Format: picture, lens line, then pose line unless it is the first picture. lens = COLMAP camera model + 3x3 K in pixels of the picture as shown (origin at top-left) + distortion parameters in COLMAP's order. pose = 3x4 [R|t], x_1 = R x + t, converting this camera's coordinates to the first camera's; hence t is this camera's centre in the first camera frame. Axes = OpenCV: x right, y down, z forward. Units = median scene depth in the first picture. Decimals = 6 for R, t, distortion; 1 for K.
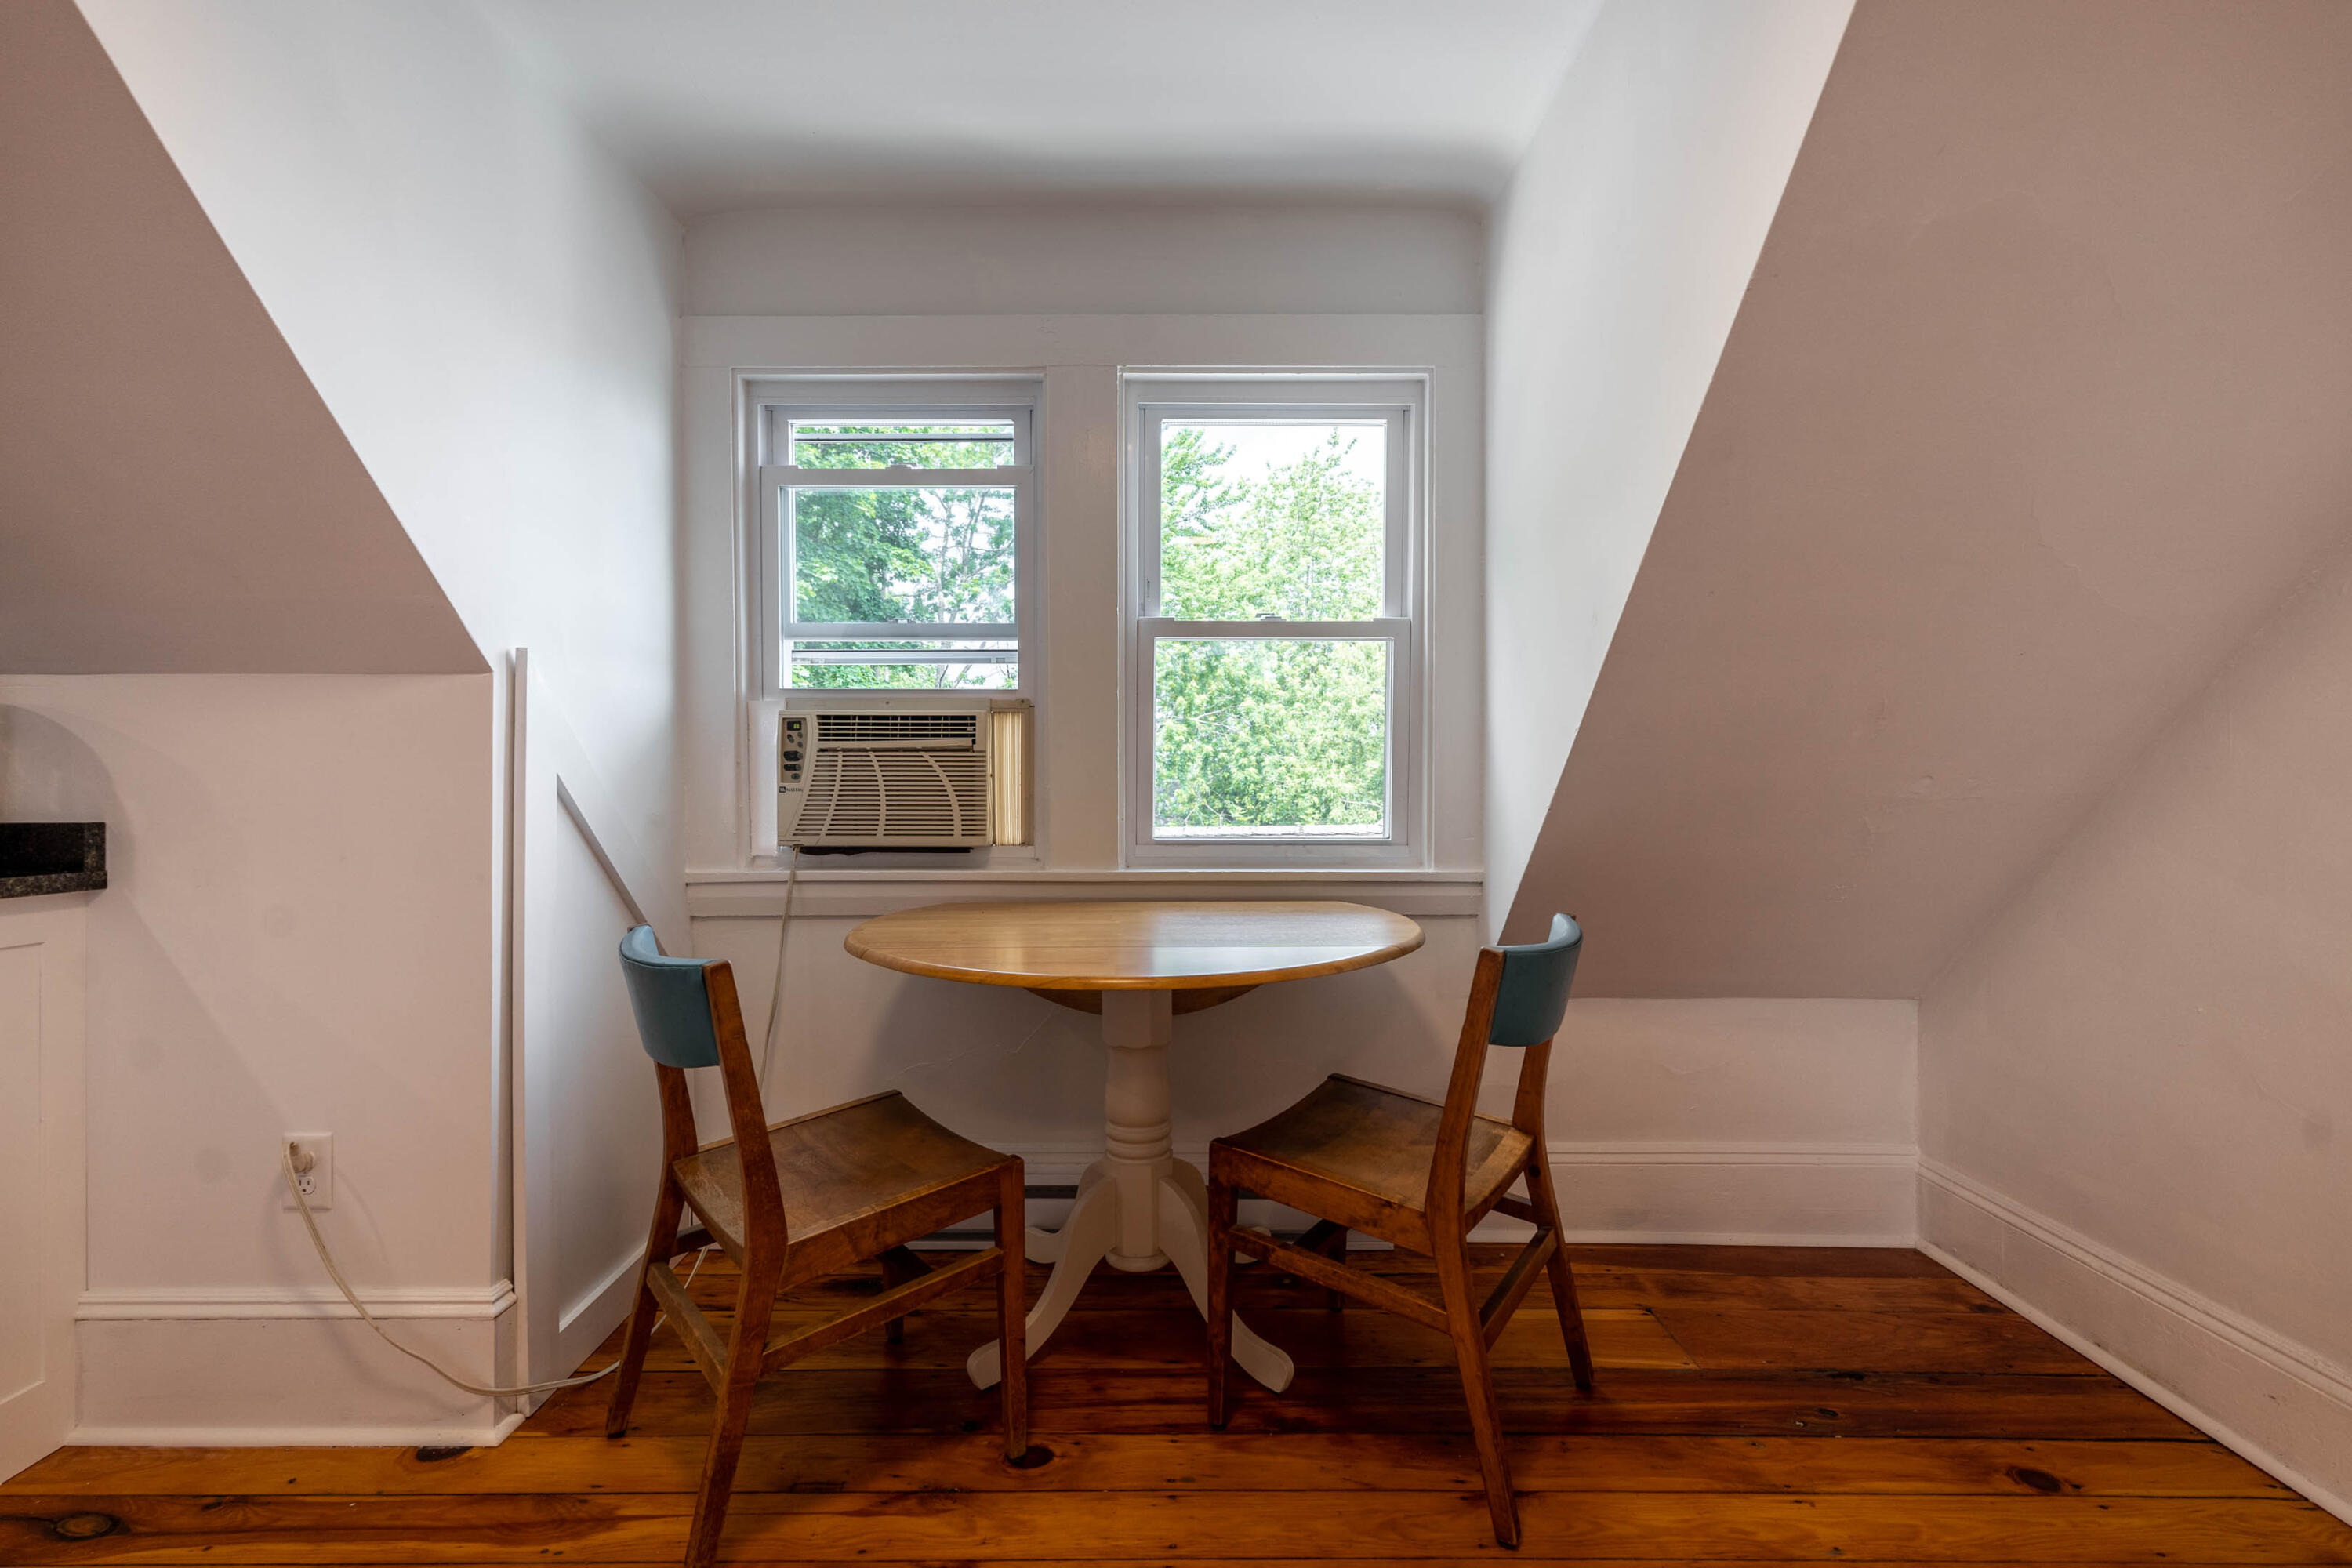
lens RADIAL K [[1060.2, 0, 1176.0], [0, 1060.2, 784.0], [0, 0, 1]] dist [0.008062, -0.003112]
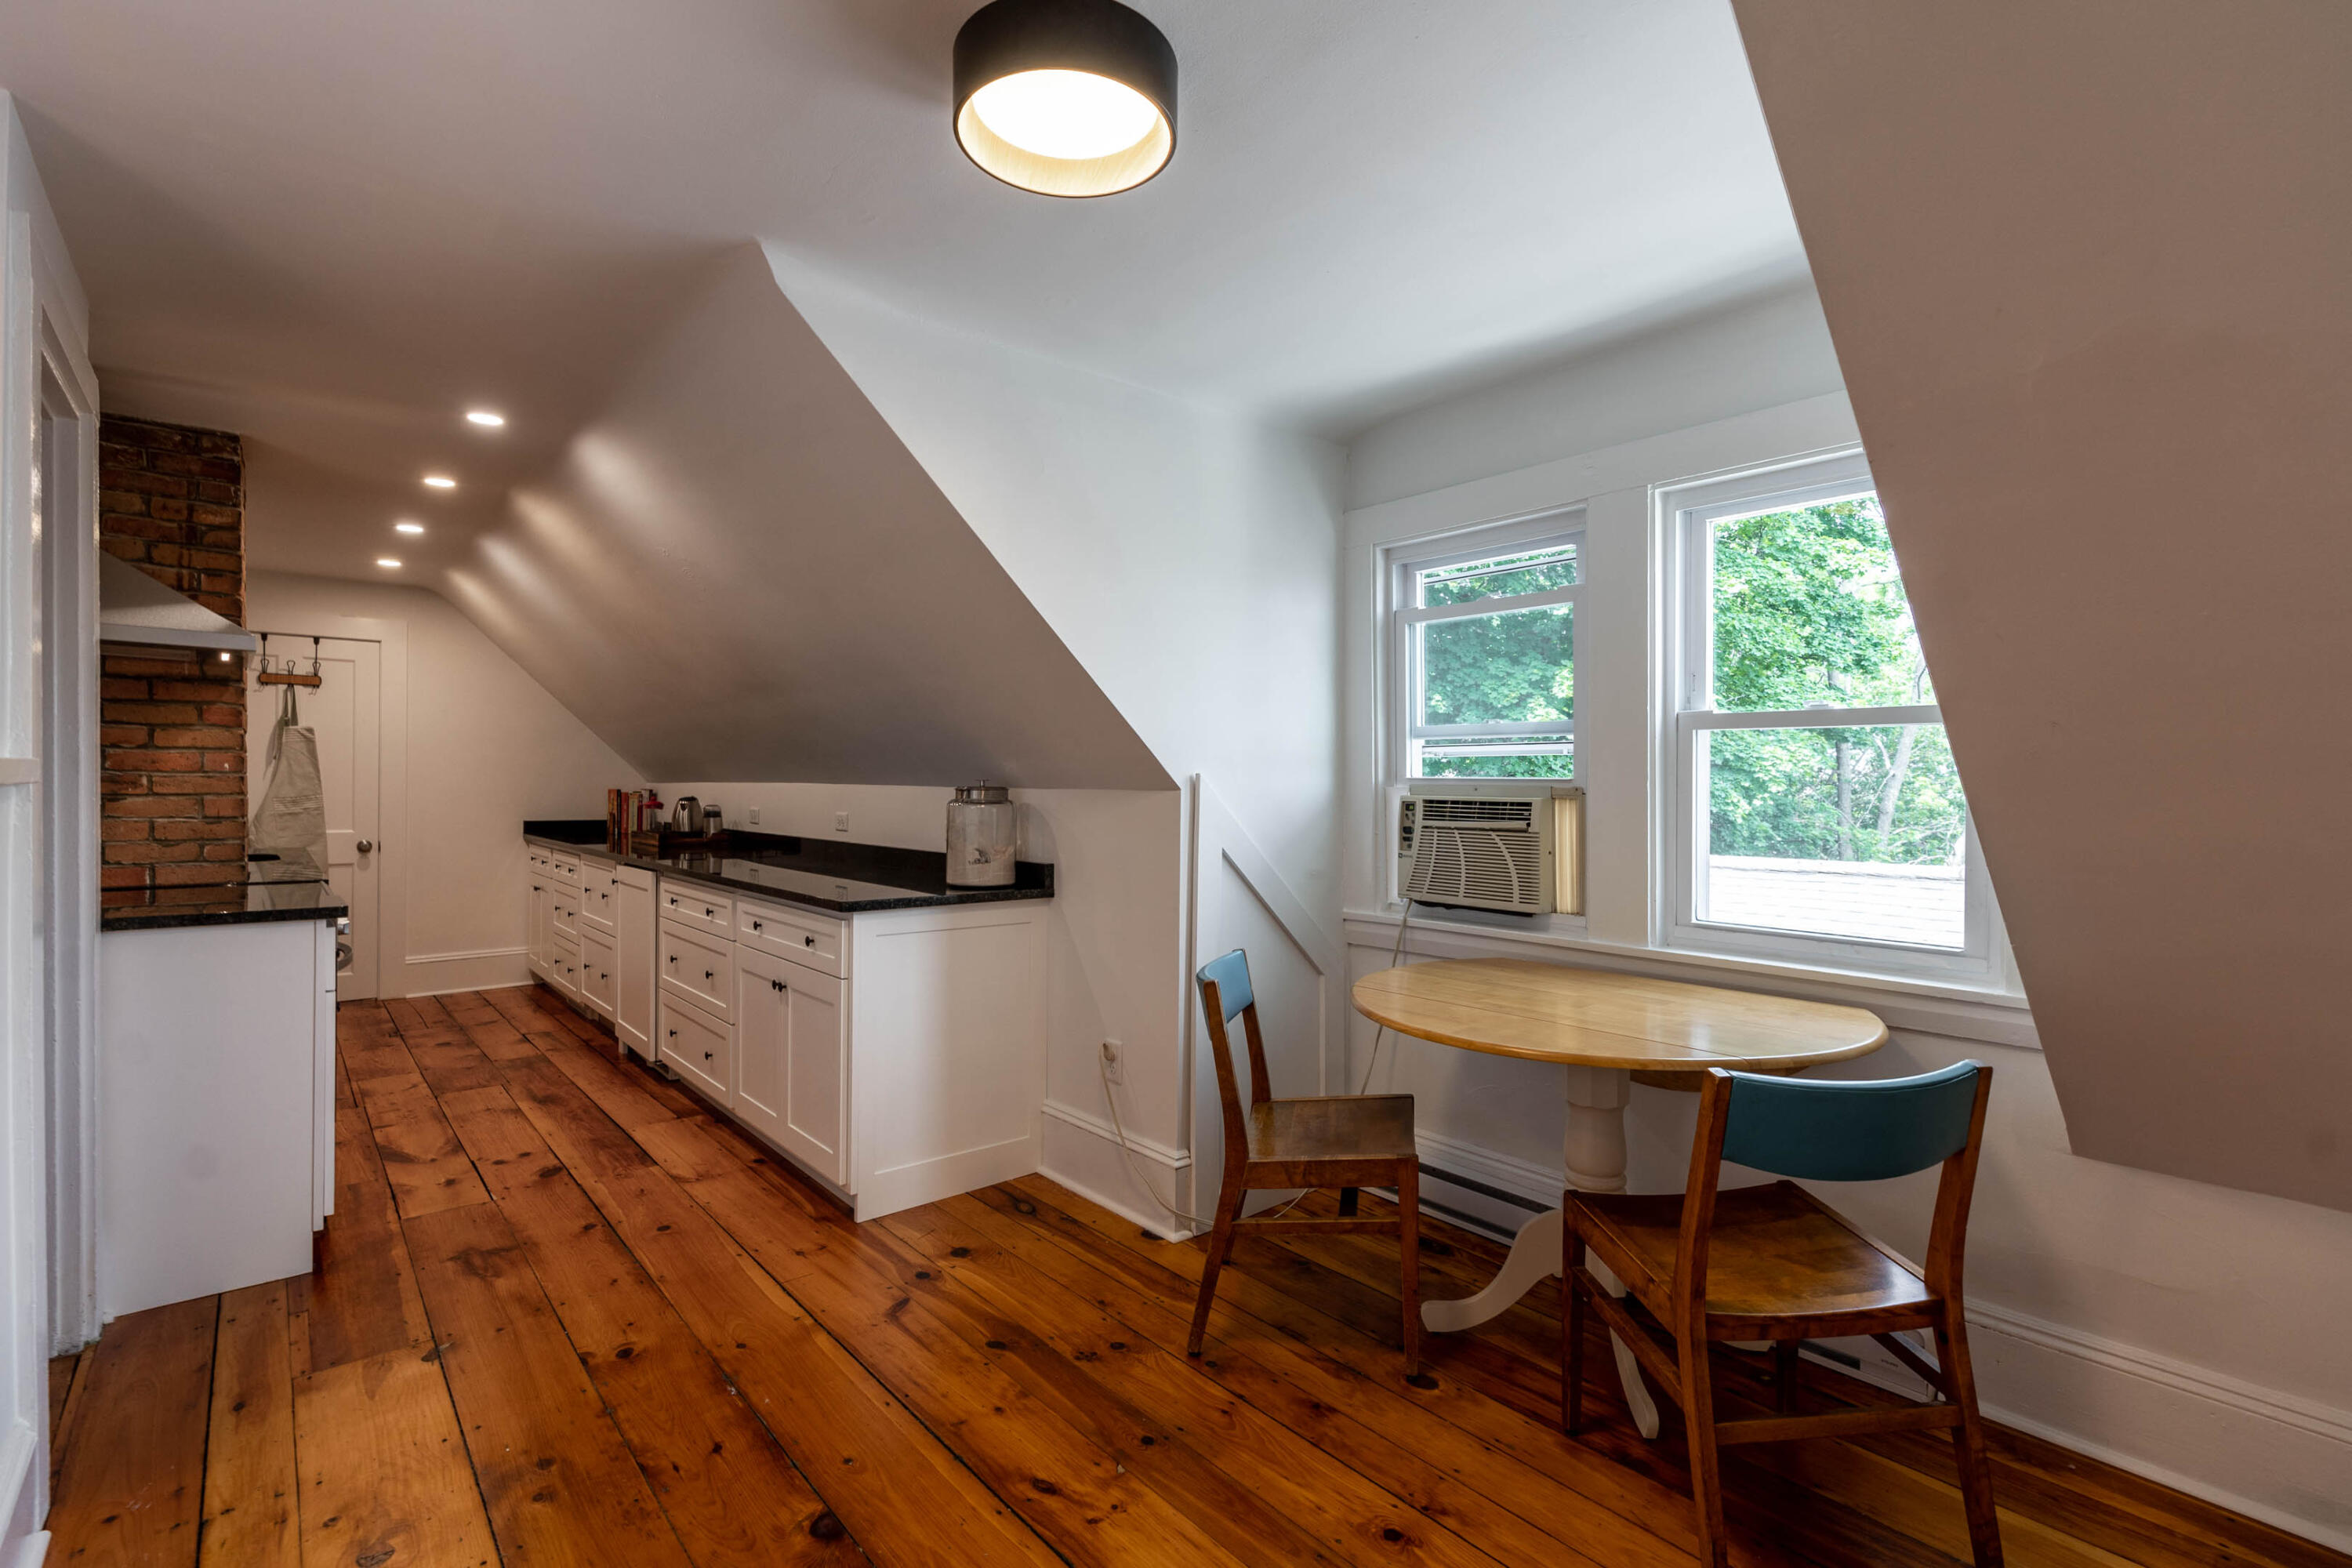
lens RADIAL K [[1033.7, 0, 1141.7], [0, 1033.7, 793.7], [0, 0, 1]] dist [0.002592, -0.000868]
pose [[0.642836, 0.008097, -0.765961, 0.530261], [-0.010302, 0.999945, 0.001924, -0.092004], [0.765935, 0.006654, 0.642884, -0.100193]]
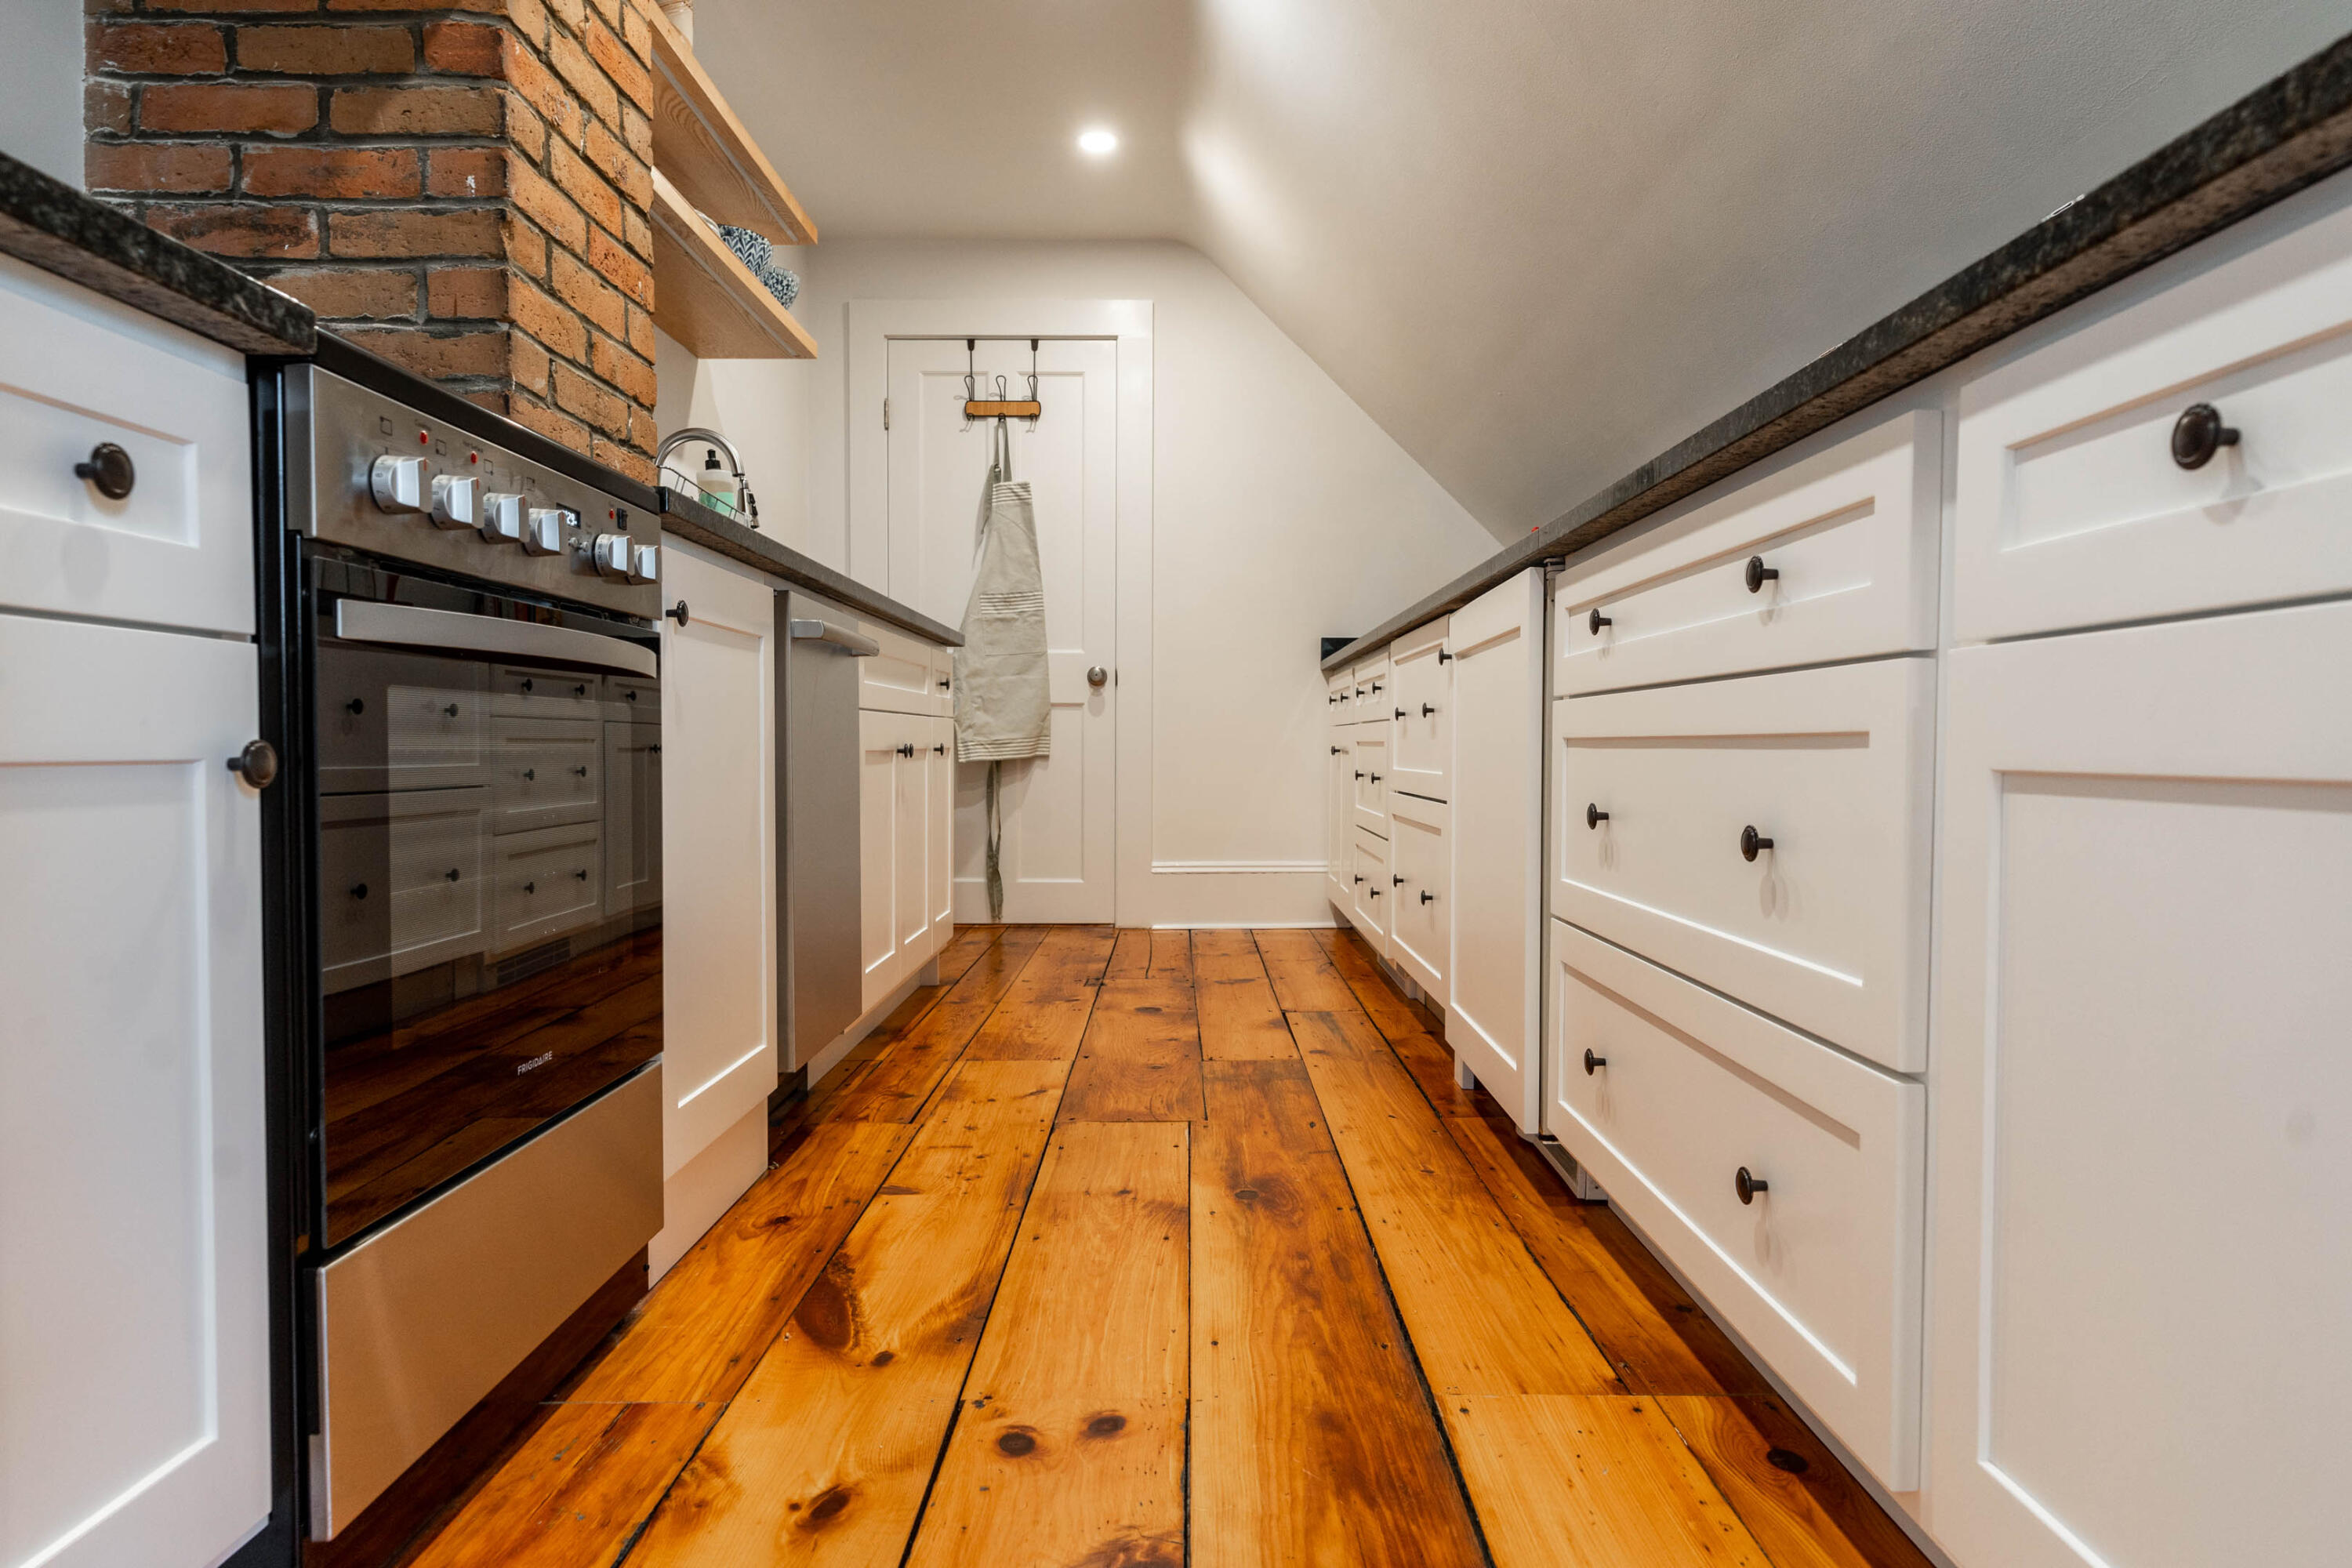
lens RADIAL K [[1334.9, 0, 1188.8], [0, 1334.9, 781.0], [0, 0, 1]] dist [0.002067, -0.003566]
pose [[0.004462, 0.031344, -0.999499, -0.986956], [-0.006931, 0.999486, 0.031313, 0.235560], [0.999966, 0.006787, 0.004677, 0.299812]]
